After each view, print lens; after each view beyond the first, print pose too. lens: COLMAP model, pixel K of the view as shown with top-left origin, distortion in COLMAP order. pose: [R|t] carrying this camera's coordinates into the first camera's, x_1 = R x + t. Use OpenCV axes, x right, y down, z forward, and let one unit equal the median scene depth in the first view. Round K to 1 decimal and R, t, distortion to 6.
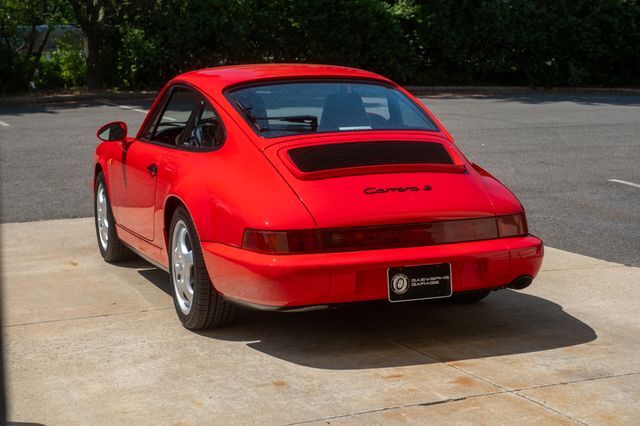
lens RADIAL K [[1161.0, 0, 320.0], [0, 1161.0, 213.0], [0, 0, 1]] dist [0.007666, 0.133617]
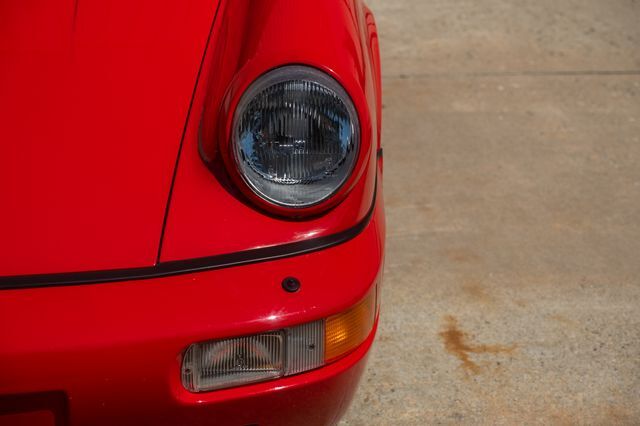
lens RADIAL K [[1512.2, 0, 320.0], [0, 1512.2, 213.0], [0, 0, 1]] dist [0.070450, 0.591935]
pose [[-0.959179, -0.103746, 0.263084, -0.411440], [0.041367, 0.868802, 0.493429, -0.277141], [-0.279759, 0.484170, -0.829044, 1.950757]]
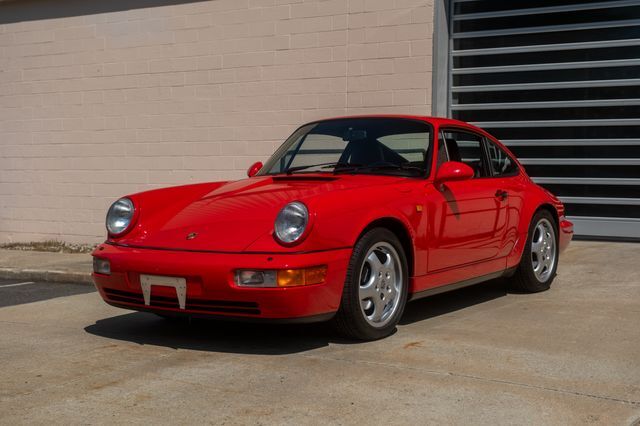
lens RADIAL K [[1003.0, 0, 316.2], [0, 1003.0, 196.0], [0, 0, 1]] dist [0.007560, 0.065832]
pose [[-0.564575, -0.007452, 0.825348, -1.091366], [0.118034, 0.988953, 0.089669, -0.186393], [-0.816899, 0.148044, -0.557458, 2.087341]]
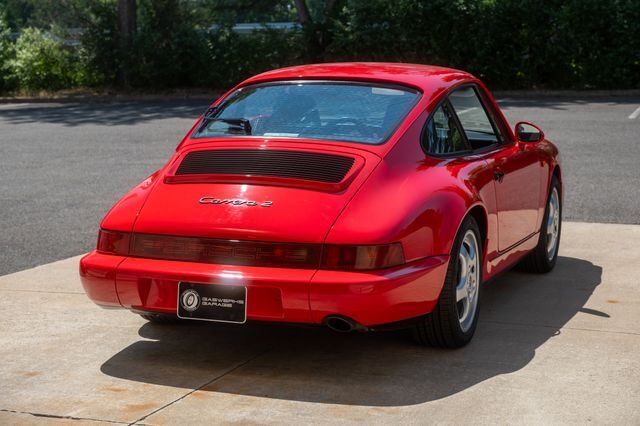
lens RADIAL K [[1253.9, 0, 320.0], [0, 1253.9, 213.0], [0, 0, 1]] dist [0.012334, 0.118511]
pose [[0.750770, 0.105293, -0.652117, 0.755263], [-0.102557, 0.993823, 0.042395, -0.059586], [0.652553, 0.035051, 0.756932, 0.275331]]
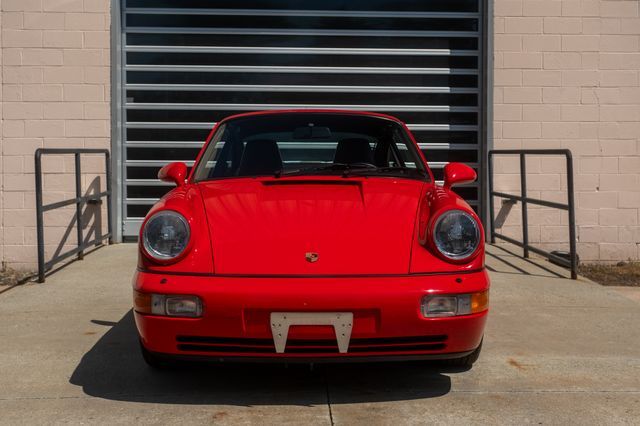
lens RADIAL K [[944.3, 0, 320.0], [0, 944.3, 213.0], [0, 0, 1]] dist [0.014780, 0.041985]
pose [[-0.938940, 0.001208, 0.344079, -0.442093], [0.060763, 0.984860, 0.162356, -0.223457], [-0.338673, 0.173349, -0.924798, 2.303515]]
